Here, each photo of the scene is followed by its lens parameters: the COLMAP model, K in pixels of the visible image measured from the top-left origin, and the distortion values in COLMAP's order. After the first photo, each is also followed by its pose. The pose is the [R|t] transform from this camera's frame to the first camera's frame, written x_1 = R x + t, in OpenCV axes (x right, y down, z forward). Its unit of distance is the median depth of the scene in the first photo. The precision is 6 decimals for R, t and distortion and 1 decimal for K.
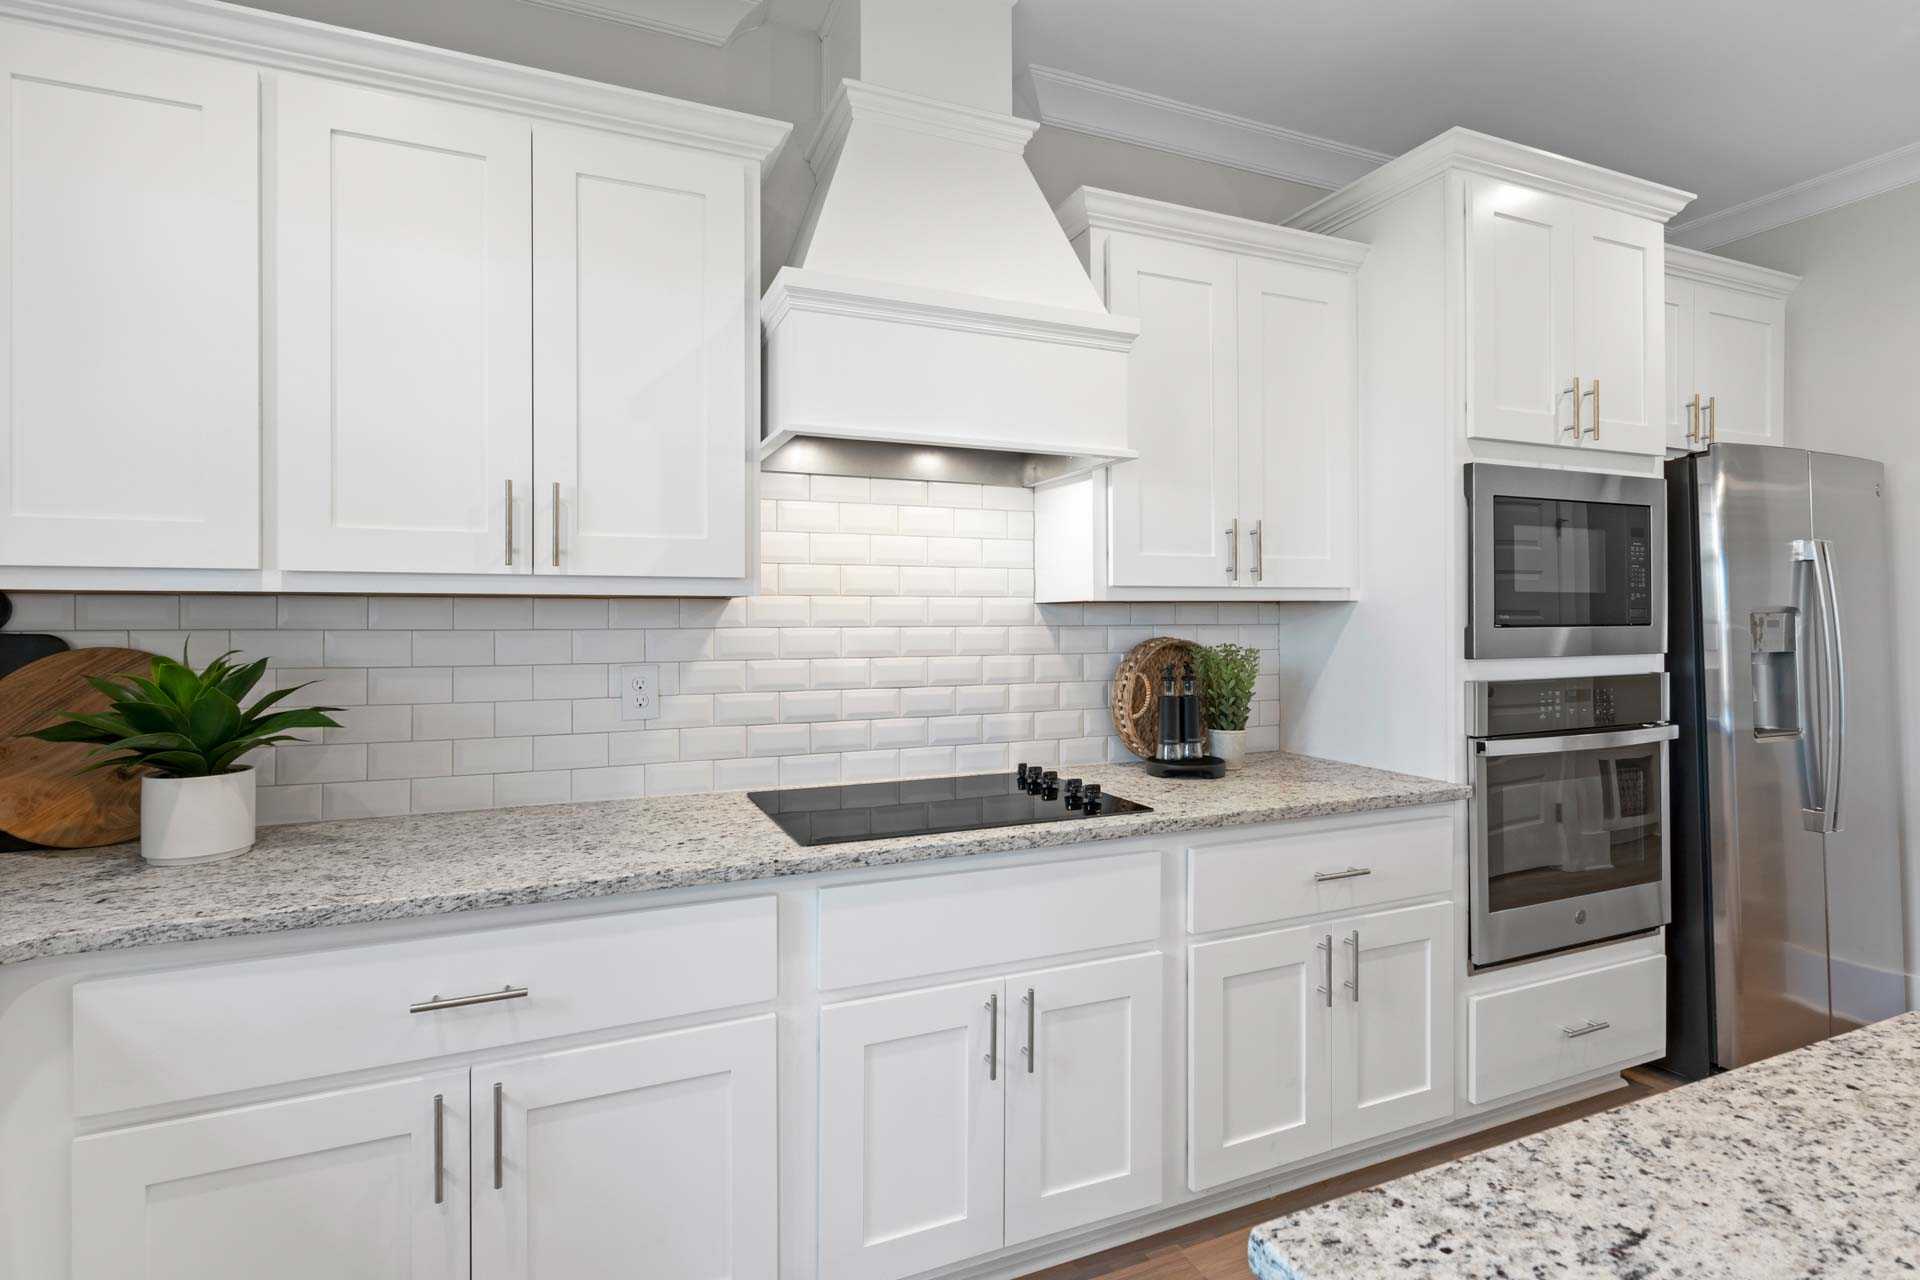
lens RADIAL K [[926.3, 0, 956.6], [0, 926.3, 629.2], [0, 0, 1]] dist [-0.002406, 0.001388]
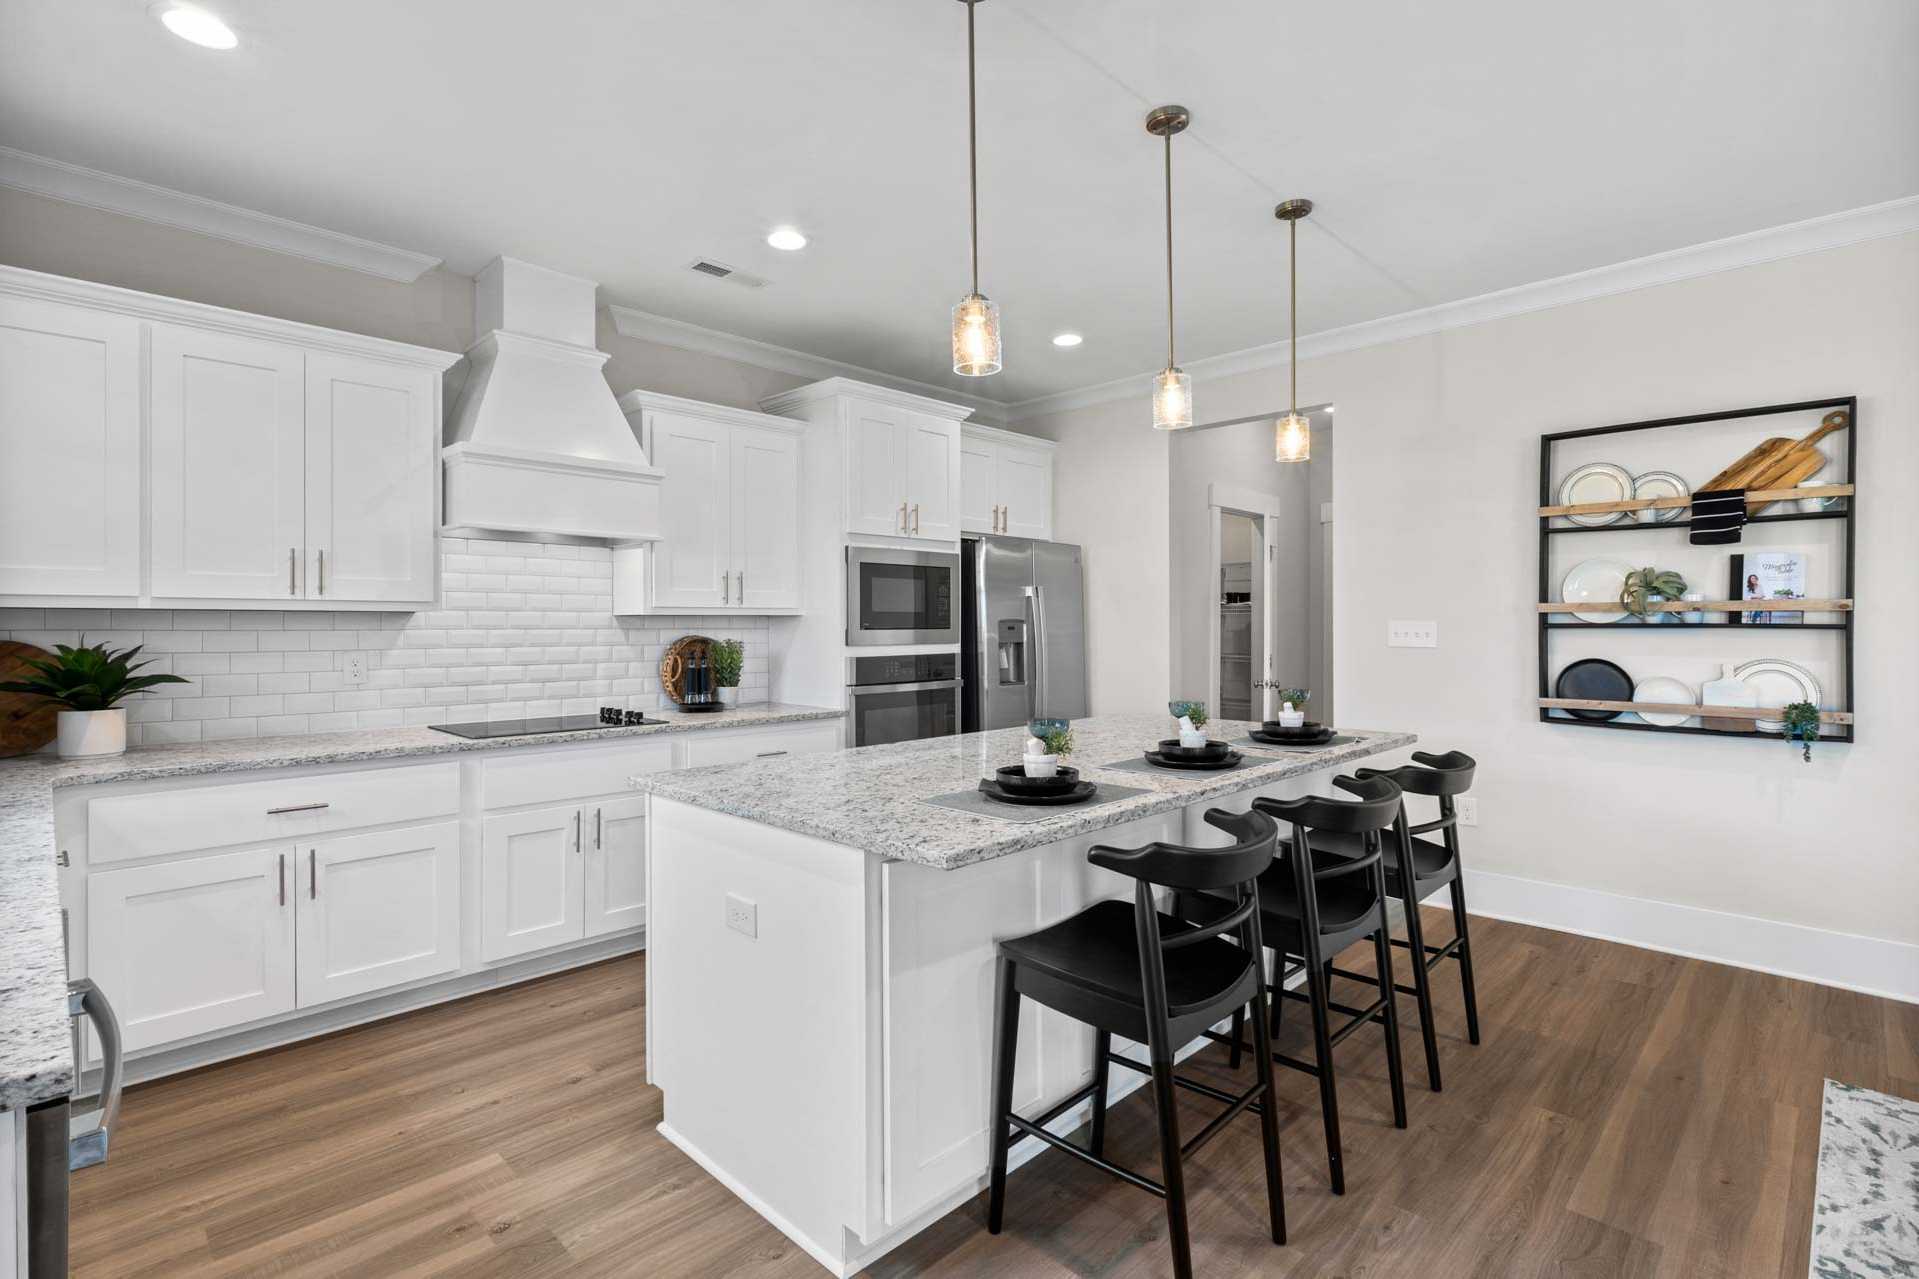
lens RADIAL K [[925.8, 0, 960.8], [0, 925.8, 631.0], [0, 0, 1]] dist [-0.002406, 0.001388]
pose [[0.926584, 0.001303, 0.376085, 0.039705], [0.000024, 0.999994, -0.003523, 0.007169], [-0.376088, 0.003273, 0.926578, -0.882474]]
